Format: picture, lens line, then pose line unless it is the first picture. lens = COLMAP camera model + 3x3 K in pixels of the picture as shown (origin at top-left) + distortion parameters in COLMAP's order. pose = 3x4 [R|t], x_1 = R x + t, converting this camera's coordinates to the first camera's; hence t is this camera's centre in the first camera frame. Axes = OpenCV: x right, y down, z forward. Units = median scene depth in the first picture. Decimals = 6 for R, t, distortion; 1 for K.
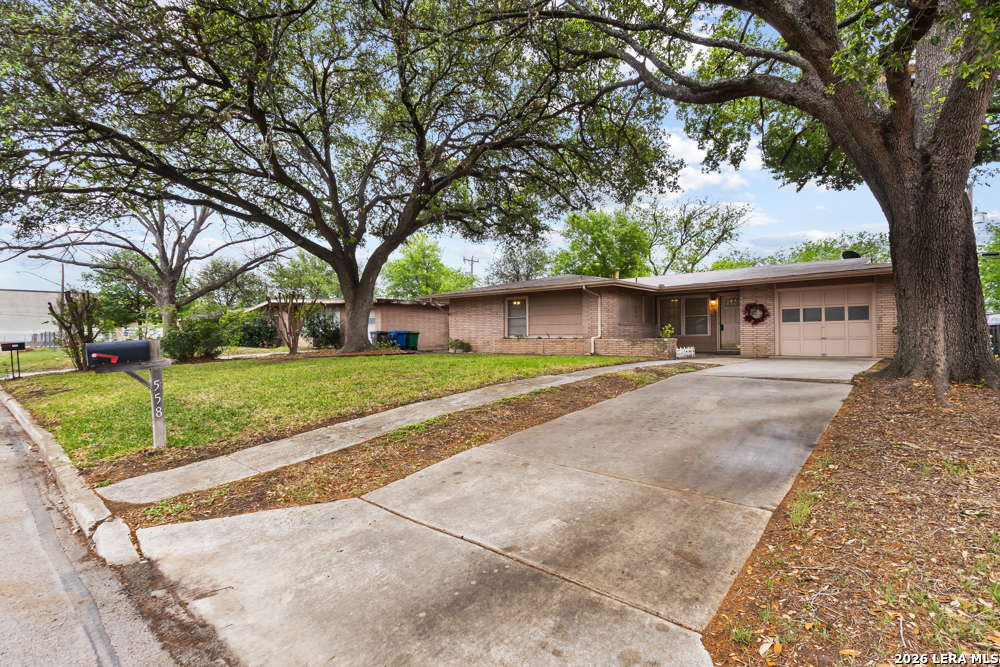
lens RADIAL K [[470.1, 0, 500.9], [0, 470.1, 330.2], [0, 0, 1]] dist [-0.001391, 0.000731]
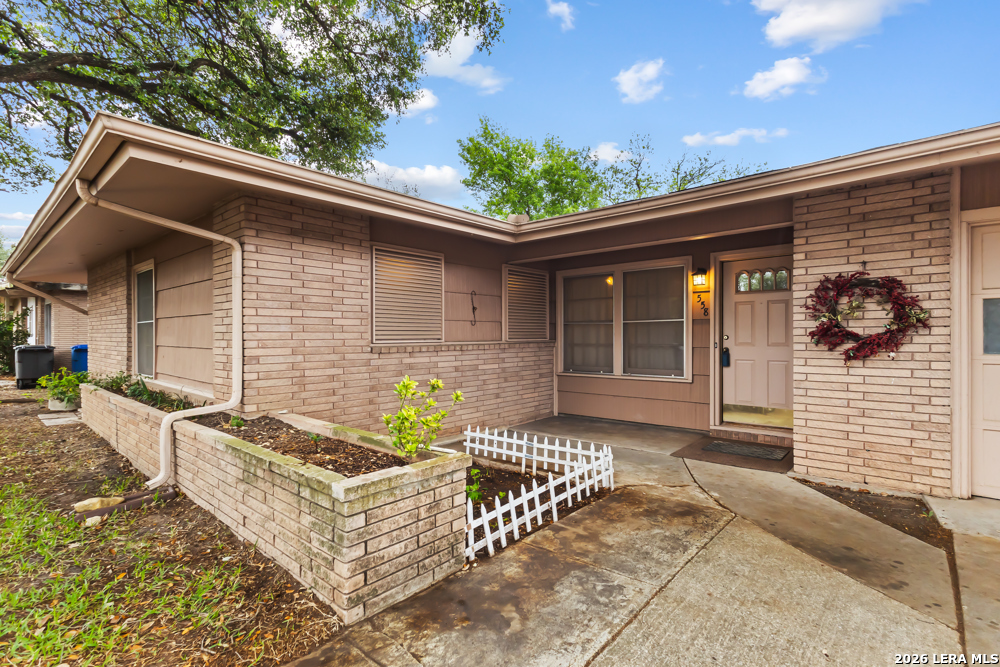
lens RADIAL K [[470.1, 0, 499.0], [0, 470.1, 335.2], [0, 0, 1]] dist [-0.001391, 0.000731]
pose [[0.999831, 0.006290, -0.017297, 0.351722], [-0.006141, 0.999944, 0.008632, -0.025876], [0.017350, -0.008525, 0.999813, 0.740497]]
